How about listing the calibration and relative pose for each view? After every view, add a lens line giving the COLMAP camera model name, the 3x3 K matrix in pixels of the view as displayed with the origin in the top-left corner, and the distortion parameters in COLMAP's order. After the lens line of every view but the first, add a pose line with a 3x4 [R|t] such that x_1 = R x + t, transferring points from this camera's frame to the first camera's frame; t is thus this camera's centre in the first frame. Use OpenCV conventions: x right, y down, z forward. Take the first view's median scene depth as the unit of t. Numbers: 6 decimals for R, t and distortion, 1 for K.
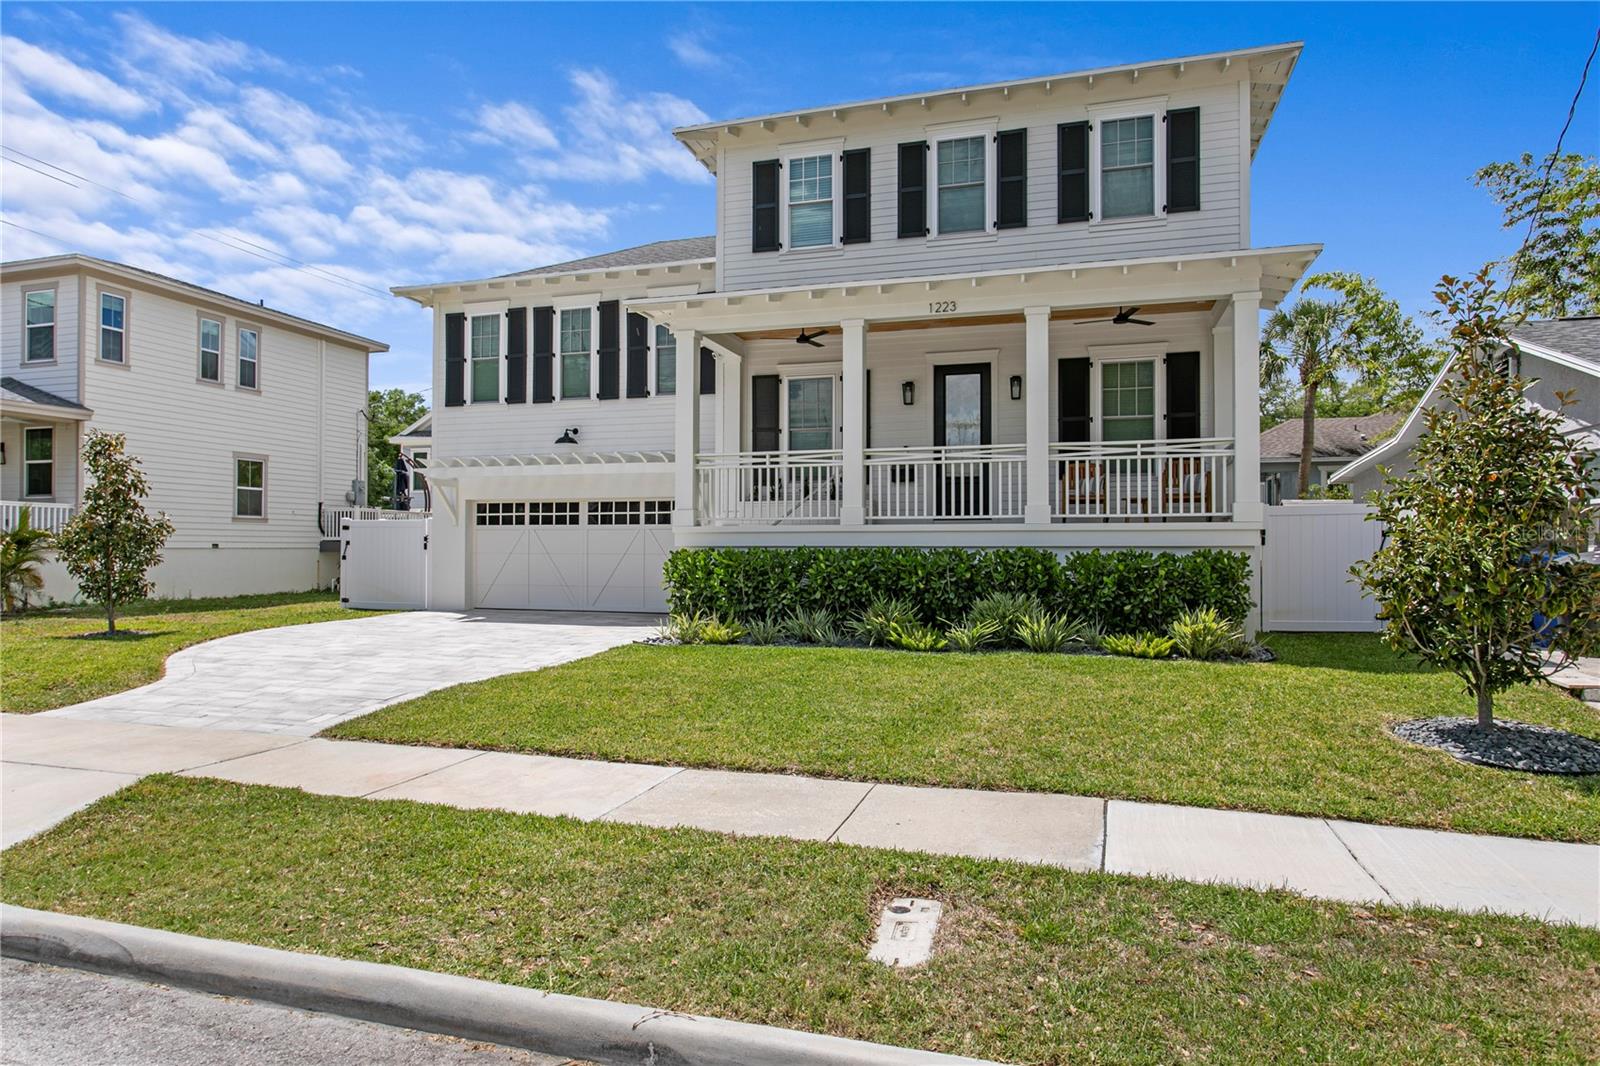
lens RADIAL K [[1034.2, 0, 763.2], [0, 1034.2, 536.4], [0, 0, 1]] dist [-0.007477, 0.001455]
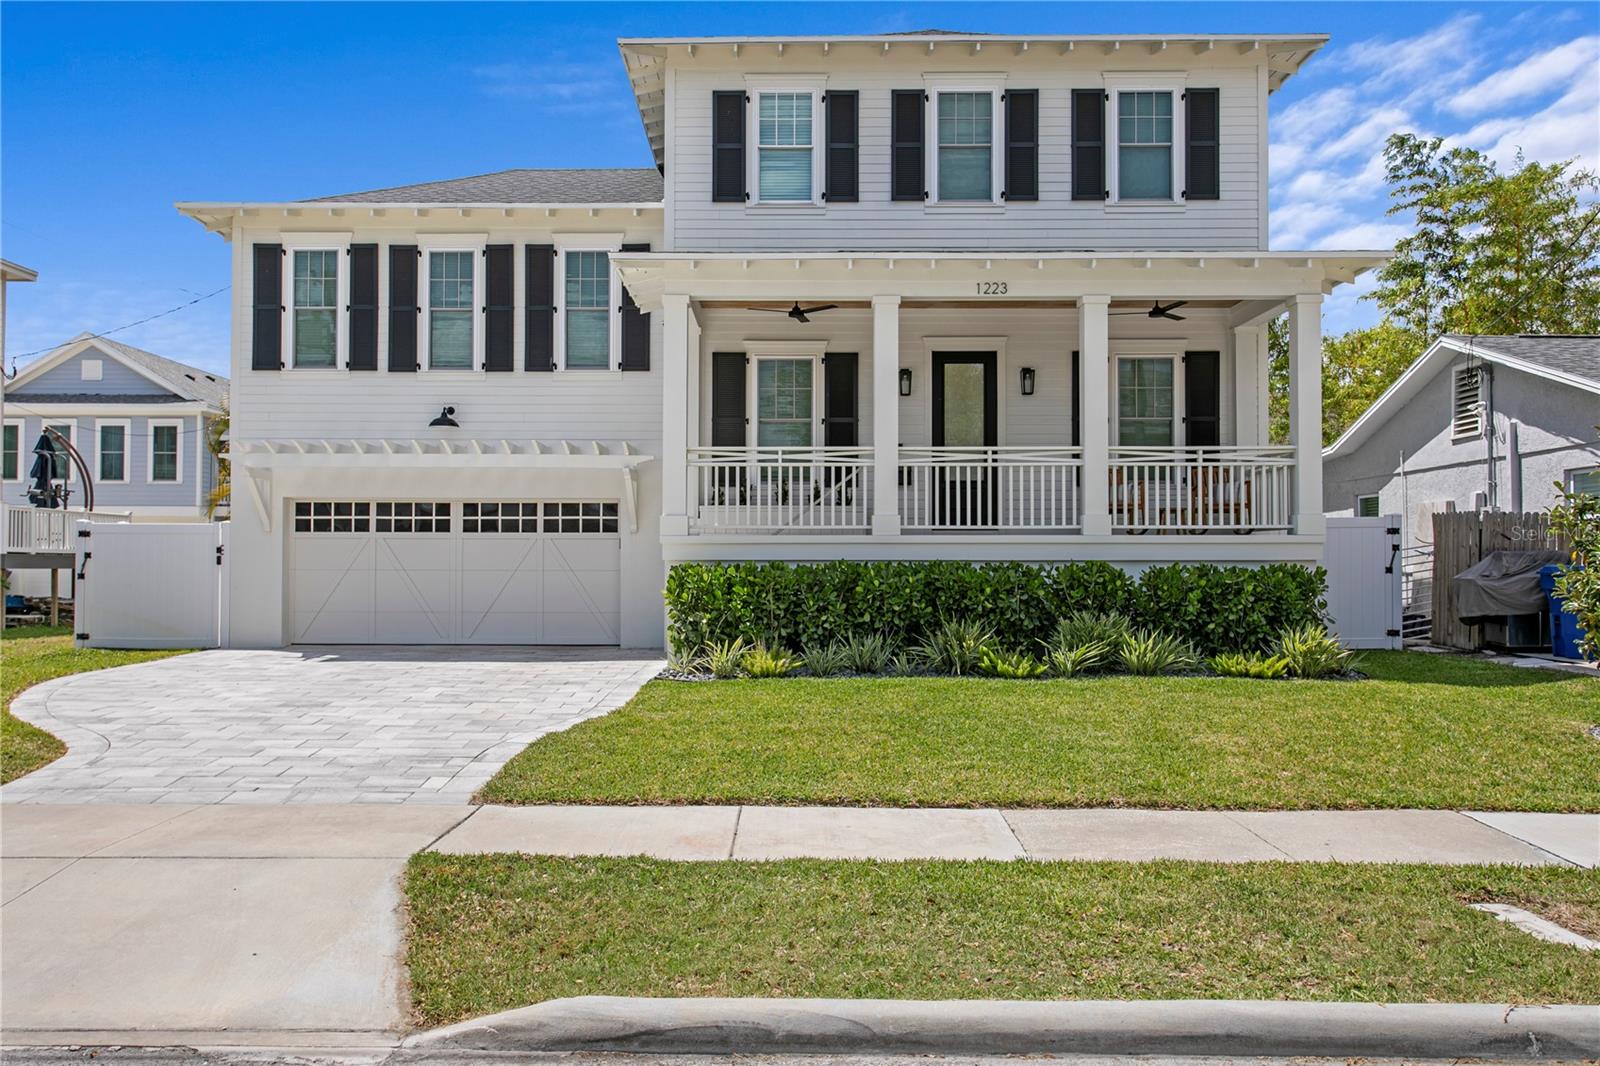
lens RADIAL K [[1319.2, 0, 789.1], [0, 1319.2, 538.5], [0, 0, 1]] dist [0.014241, 0.001379]
pose [[0.951438, 0.005708, 0.307786, -0.308441], [-0.003254, 0.999959, -0.008487, 0.001137], [-0.307822, 0.007074, 0.951418, -0.012920]]
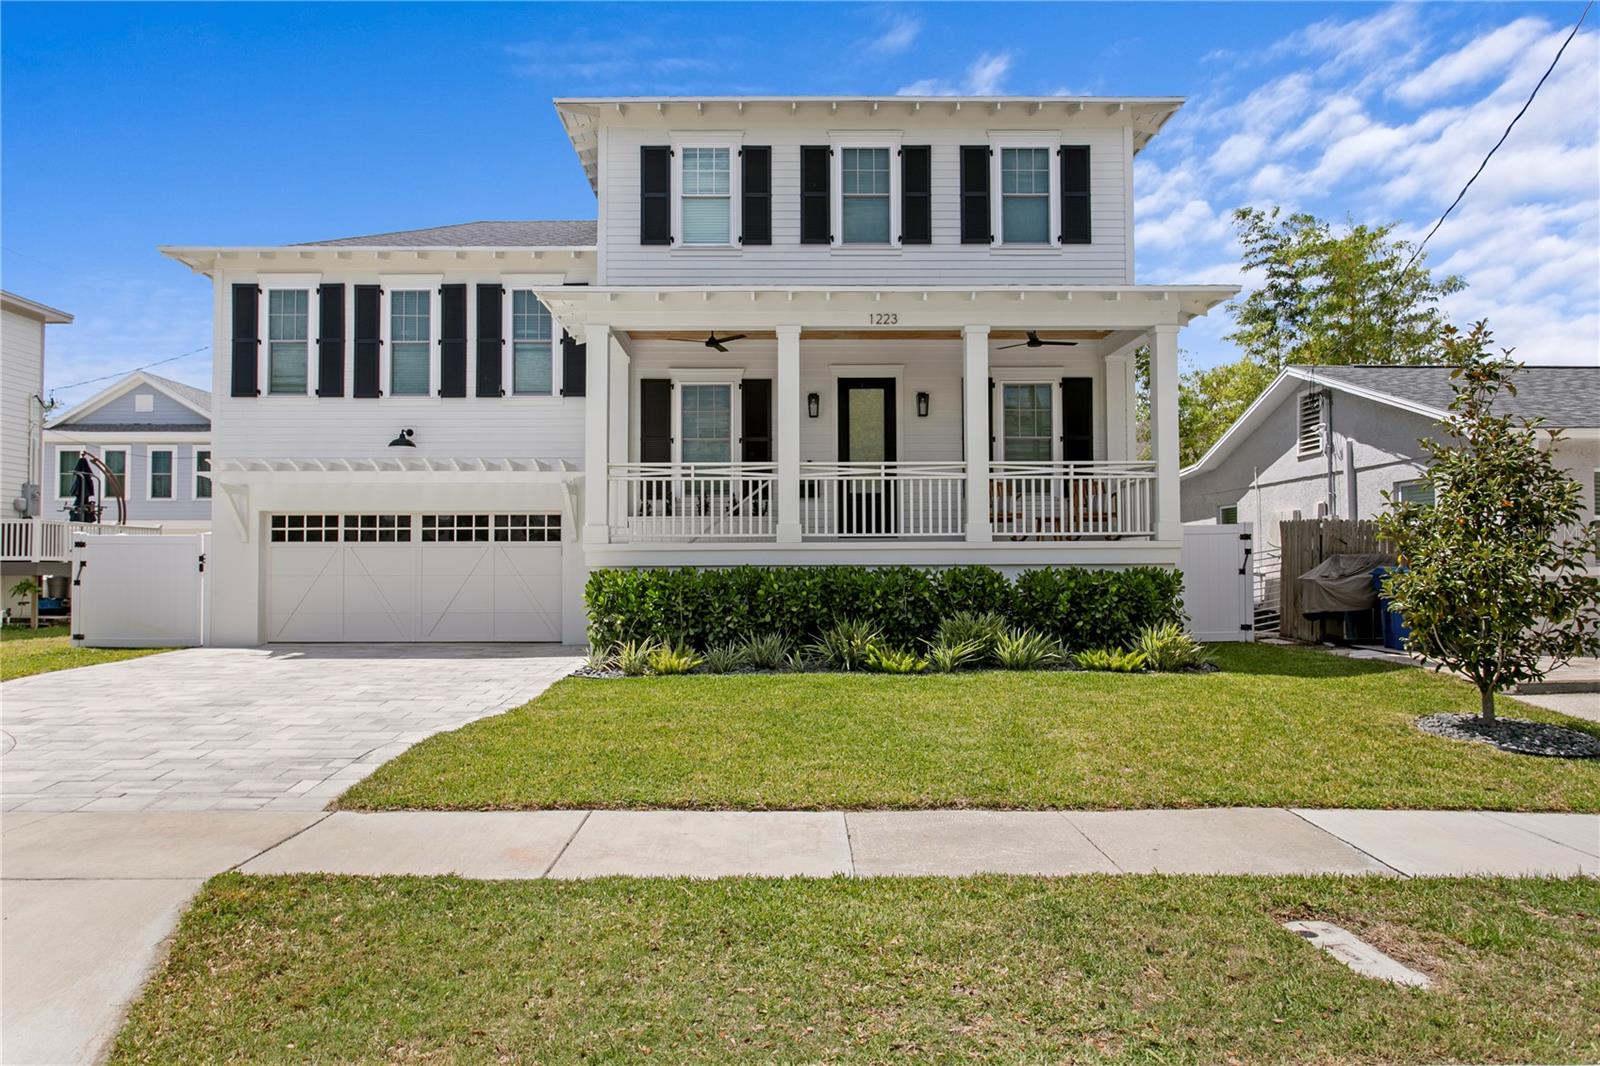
lens RADIAL K [[1087.3, 0, 792.5], [0, 1087.3, 539.2], [0, 0, 1]] dist [-0.008868, 0.010751]
pose [[0.945265, 0.003247, 0.326287, -0.221571], [0.001383, 0.999902, -0.013956, -0.000367], [-0.326300, 0.013643, 0.945168, 0.058409]]
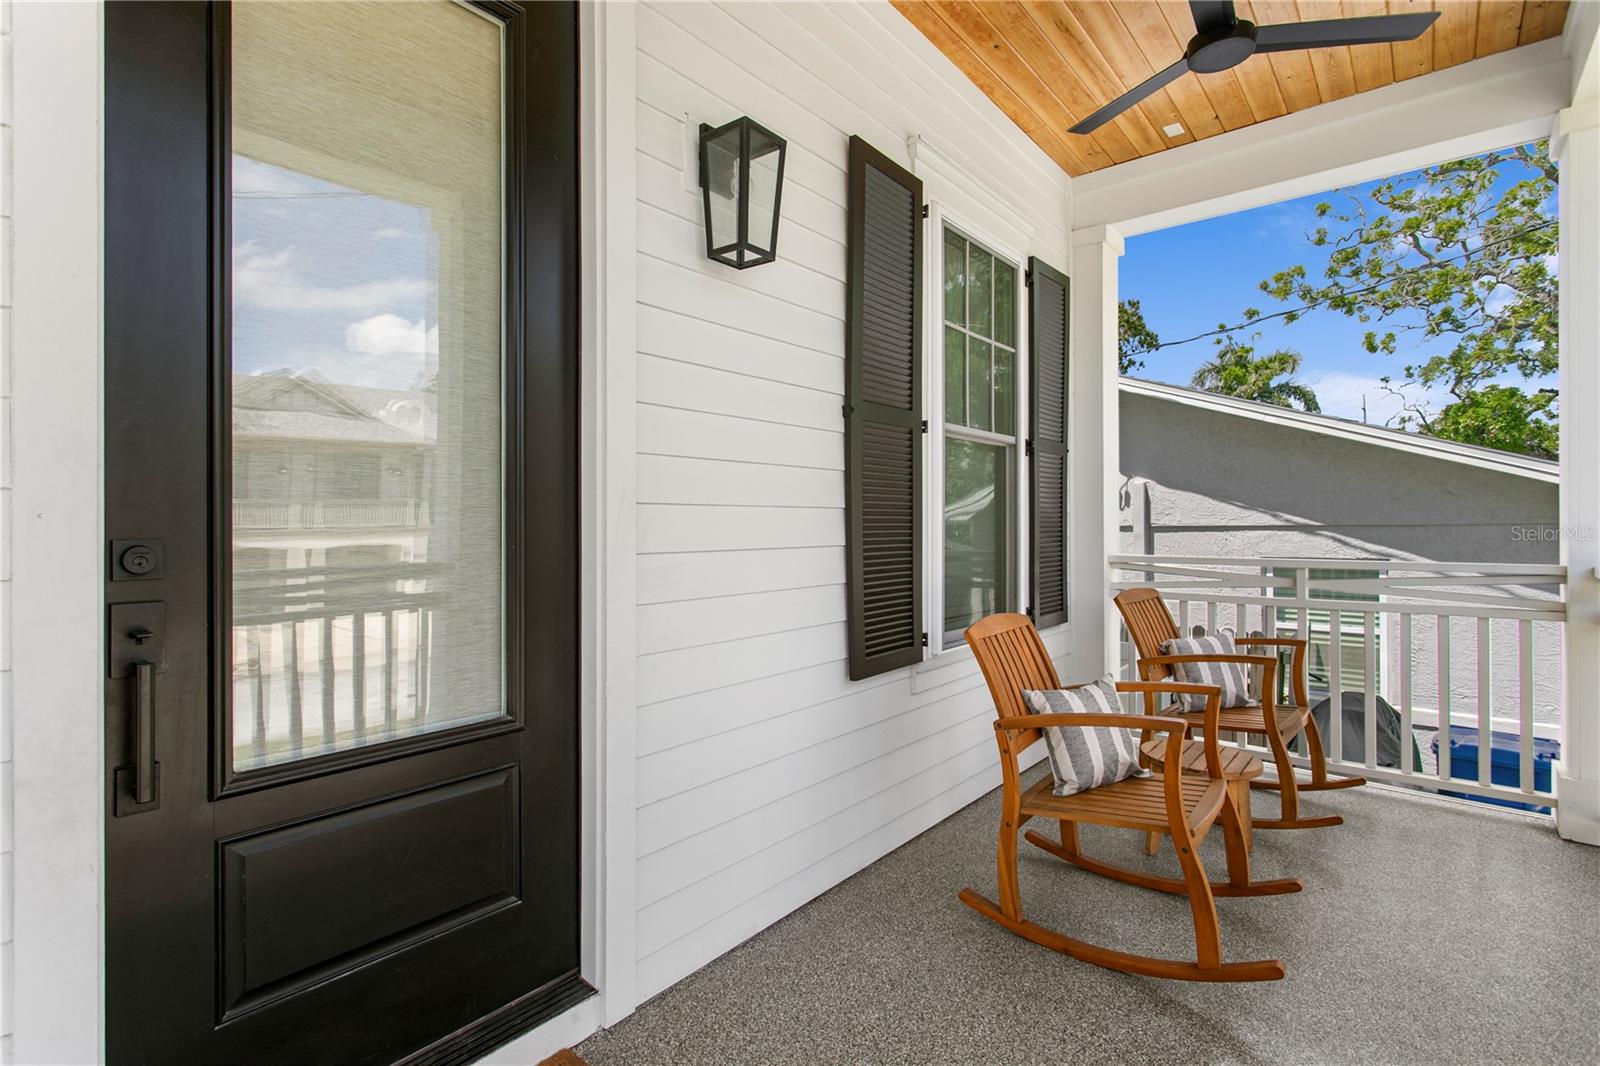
lens RADIAL K [[757.4, 0, 792.1], [0, 757.4, 525.7], [0, 0, 1]] dist [0.005878, 0.000399]
pose [[0.375861, -0.001533, 0.926675, 0.129133], [-0.013988, 0.999875, 0.007328, -0.090095], [-0.926571, -0.015716, 0.375792, 0.975732]]
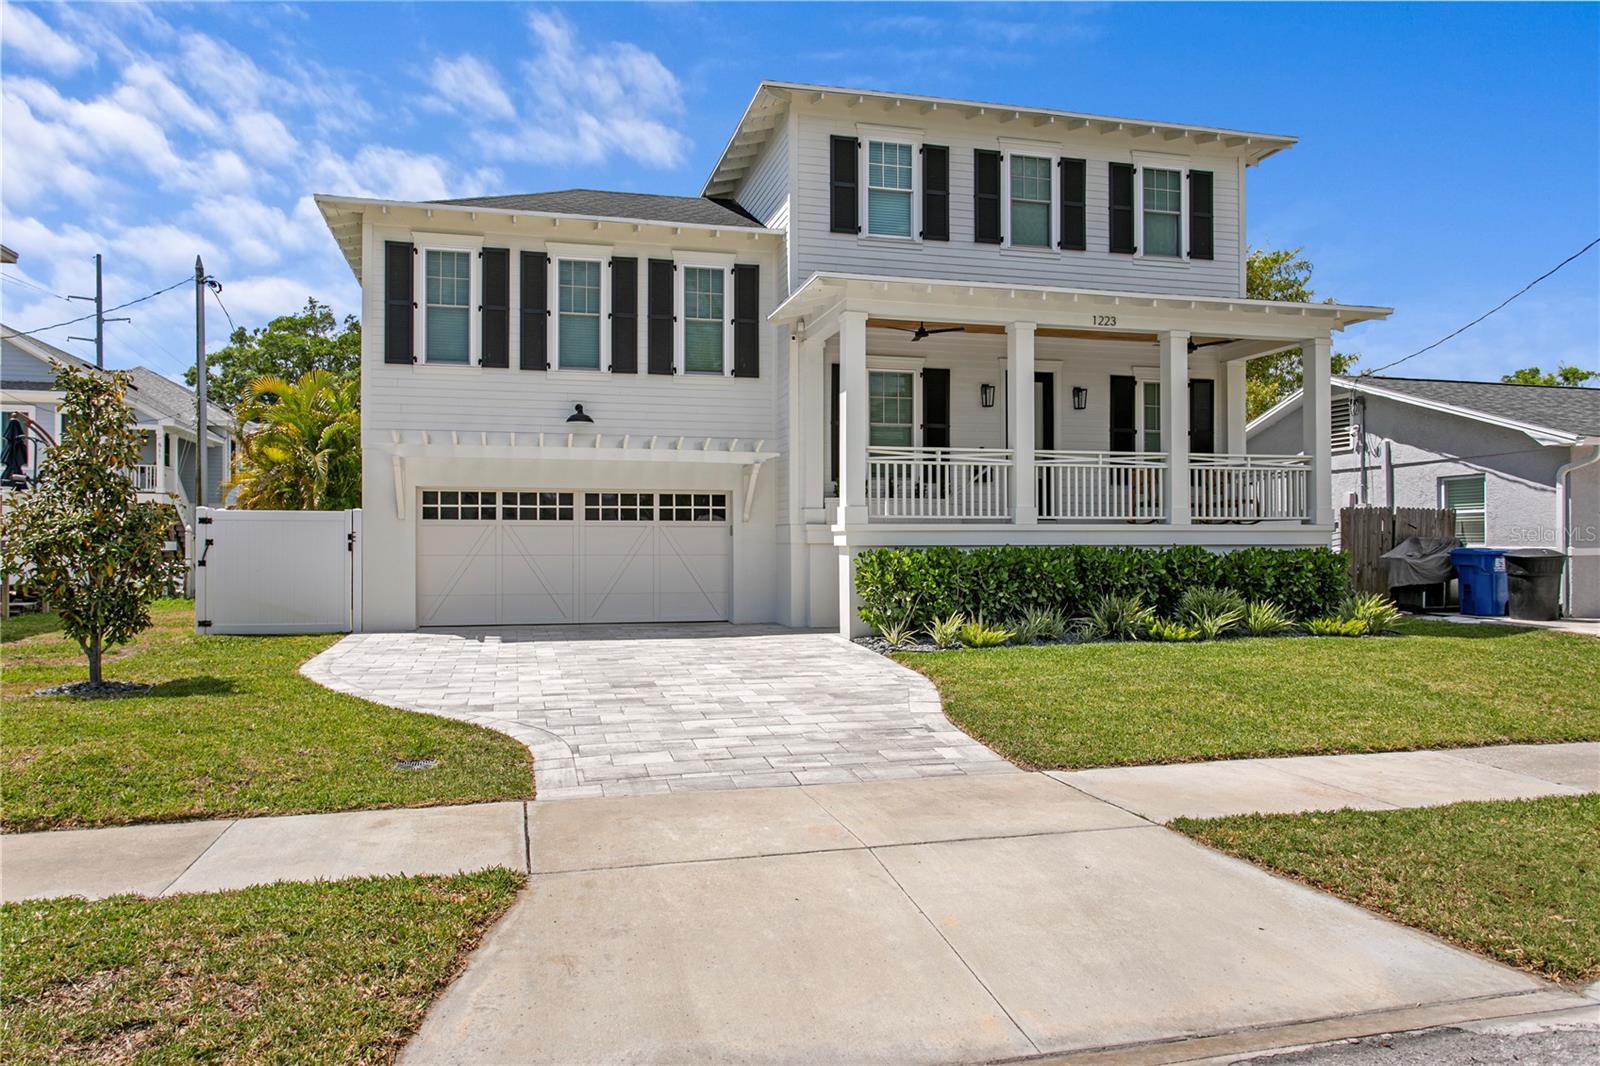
lens RADIAL K [[1087.3, 0, 806.6], [0, 1087.3, 543.5], [0, 0, 1]] dist [-0.008868, 0.010751]
pose [[0.835480, -0.001733, 0.549518, -0.644153], [-0.002876, 0.999968, 0.007526, 0.000415], [-0.549513, -0.007868, 0.835448, 0.212381]]
